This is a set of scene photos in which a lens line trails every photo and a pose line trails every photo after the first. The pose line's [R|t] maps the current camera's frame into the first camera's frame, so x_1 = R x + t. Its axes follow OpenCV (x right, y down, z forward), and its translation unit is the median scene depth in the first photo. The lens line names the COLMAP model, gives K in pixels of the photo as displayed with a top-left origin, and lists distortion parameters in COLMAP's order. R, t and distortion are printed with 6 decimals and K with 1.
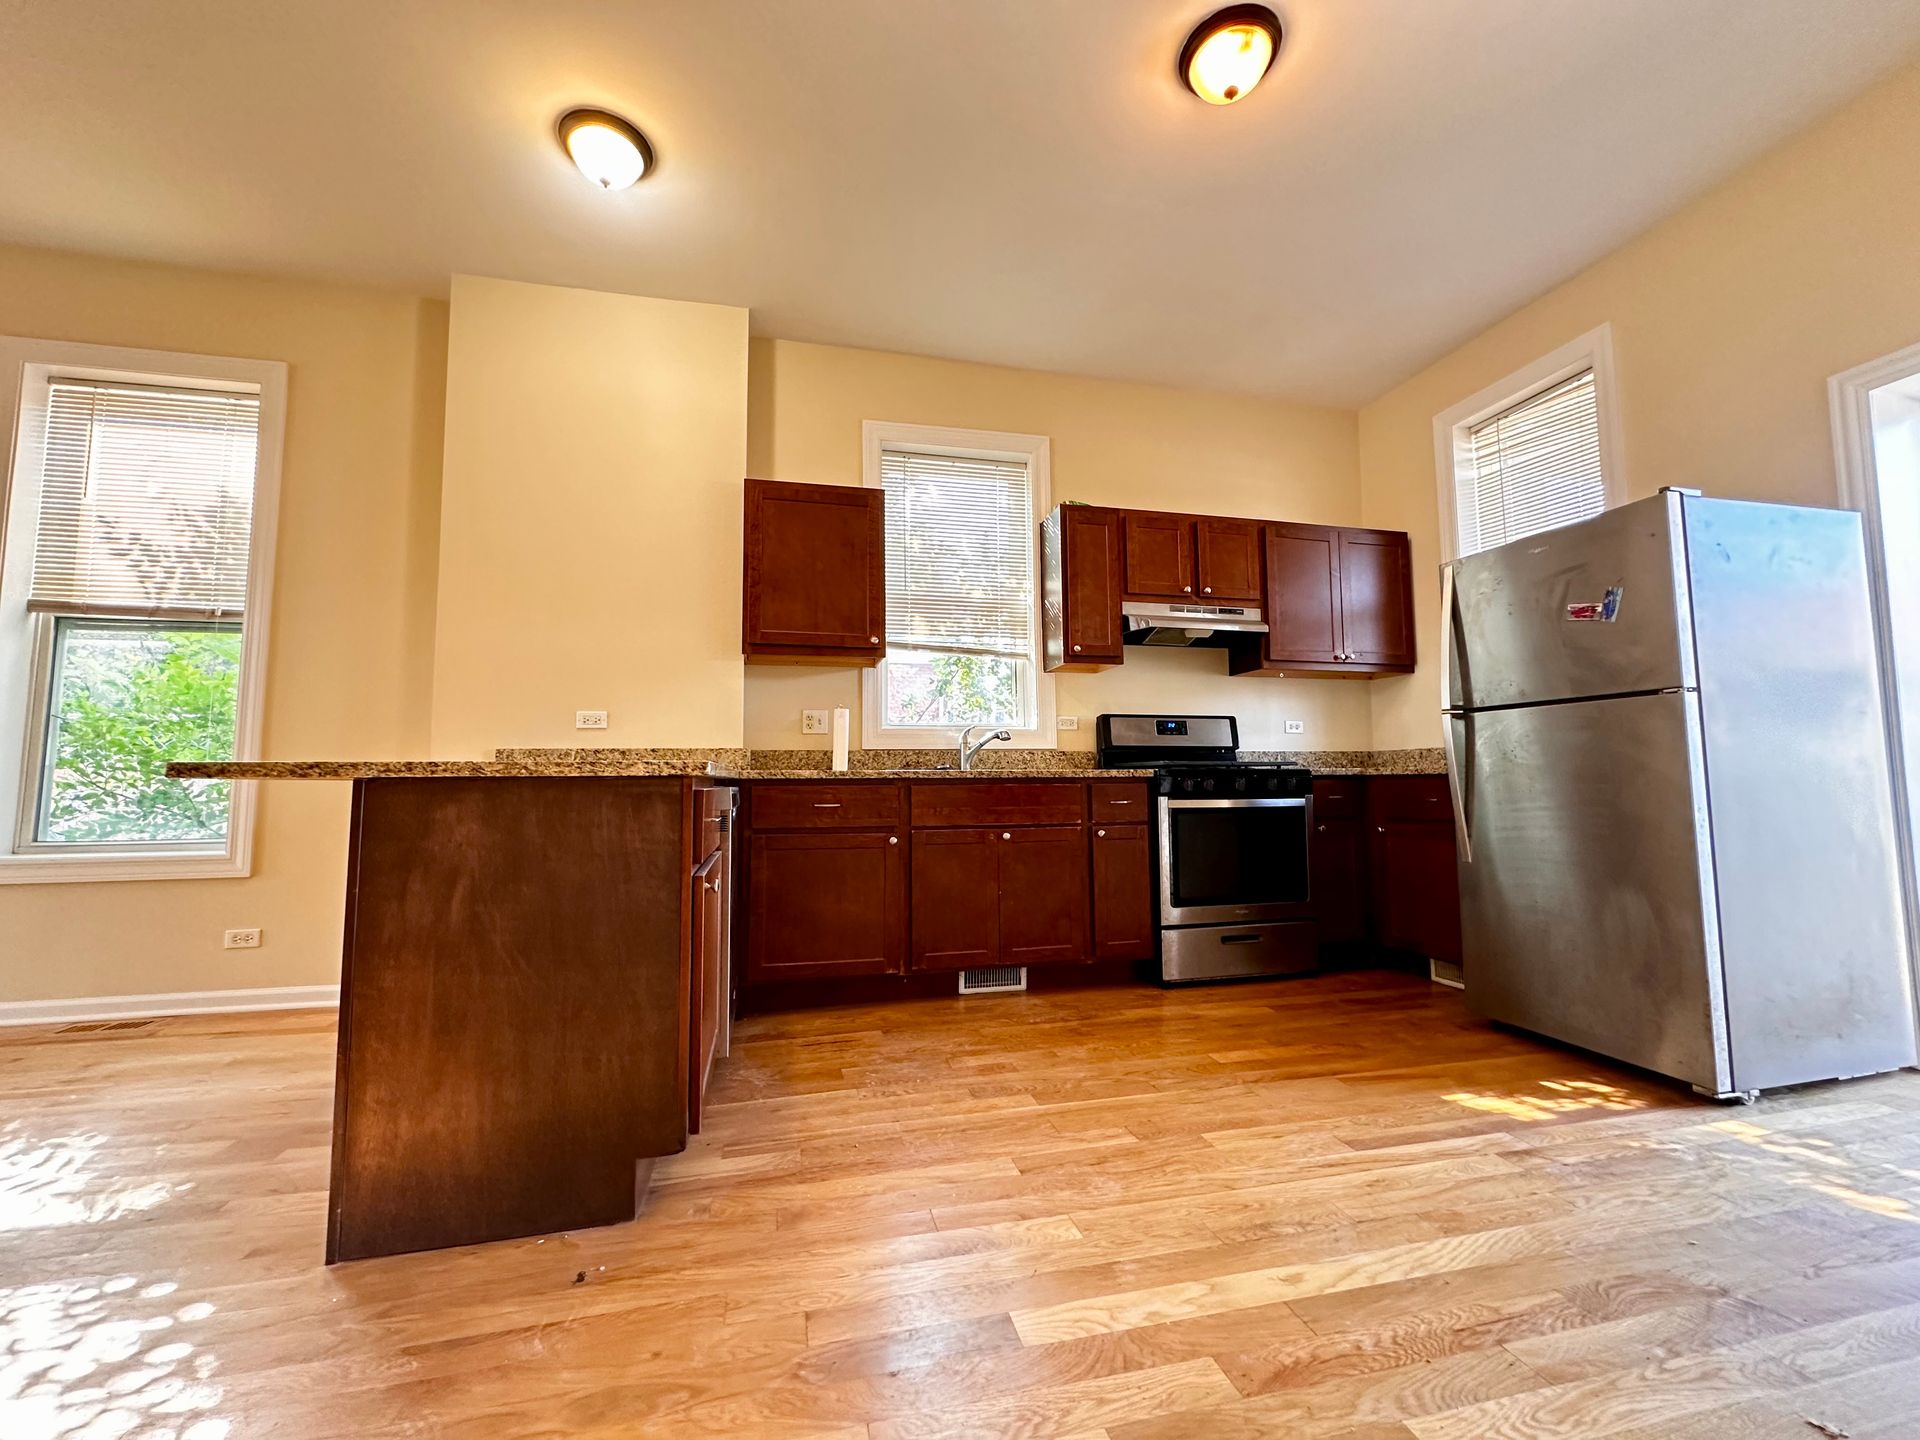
lens RADIAL K [[765.9, 0, 963.0], [0, 765.9, 719.2], [0, 0, 1]] dist [-0.004574, 0.000821]
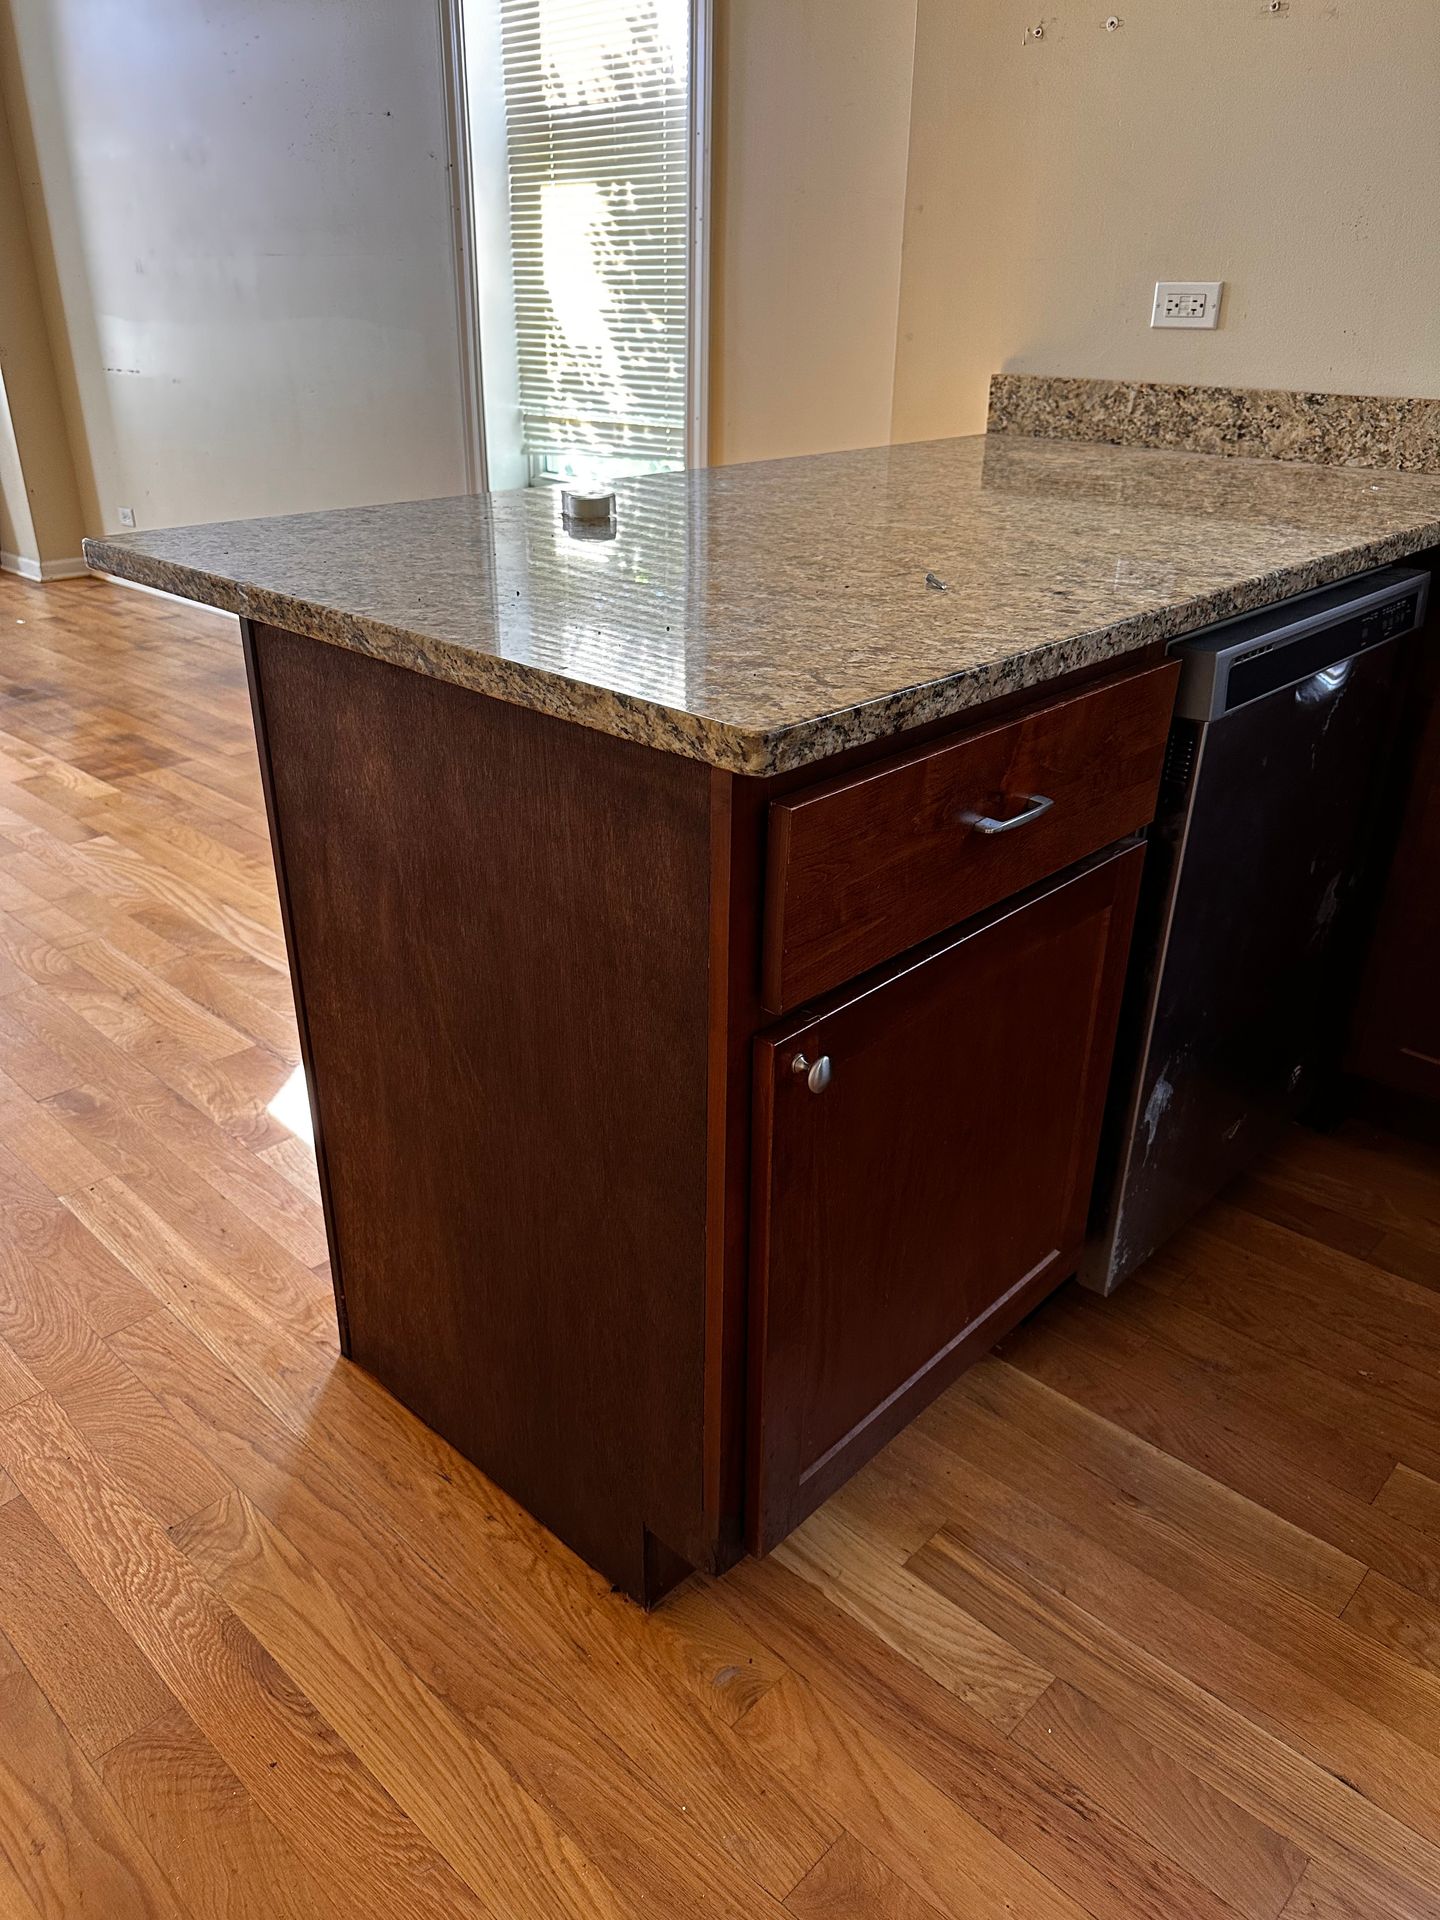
lens RADIAL K [[1361.9, 0, 713.8], [0, 1361.9, 976.6], [0, 0, 1]] dist [0.011507, -0.014831]
pose [[0.545146, 0.395782, -0.739035, 0.041474], [0.051690, 0.863999, 0.500833, -0.068056], [0.836746, -0.311228, 0.450547, 0.392539]]
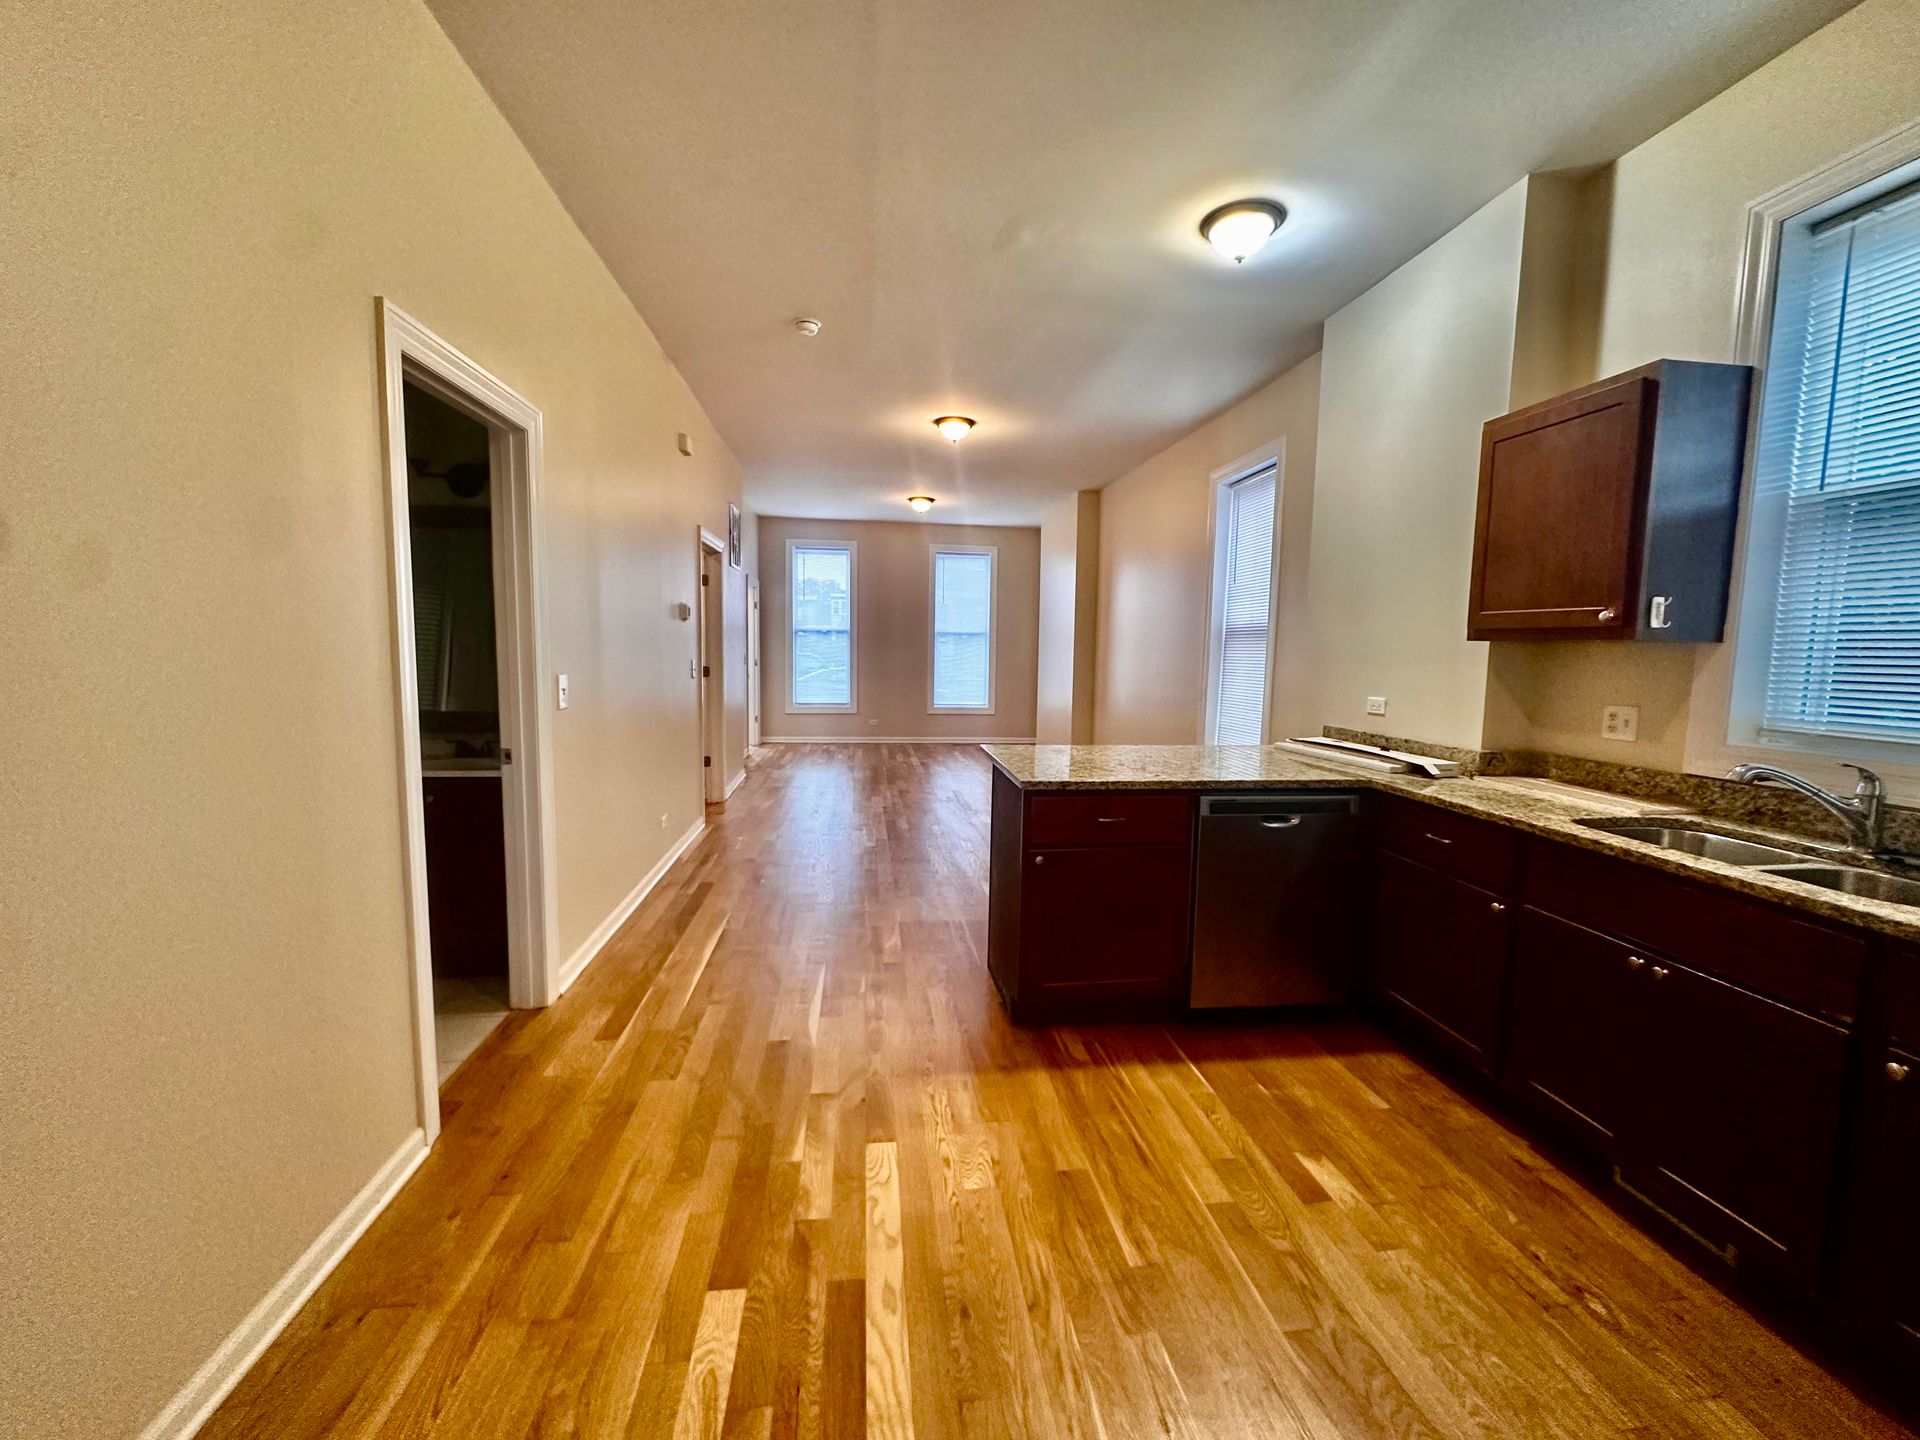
lens RADIAL K [[765.9, 0, 958.3], [0, 765.9, 719.2], [0, 0, 1]] dist [-0.004574, 0.000821]
pose [[-0.111752, 0.101665, -0.988522, 0.676092], [0.064236, 0.993412, 0.094905, -0.125845], [0.991658, -0.052893, -0.117546, 0.576881]]
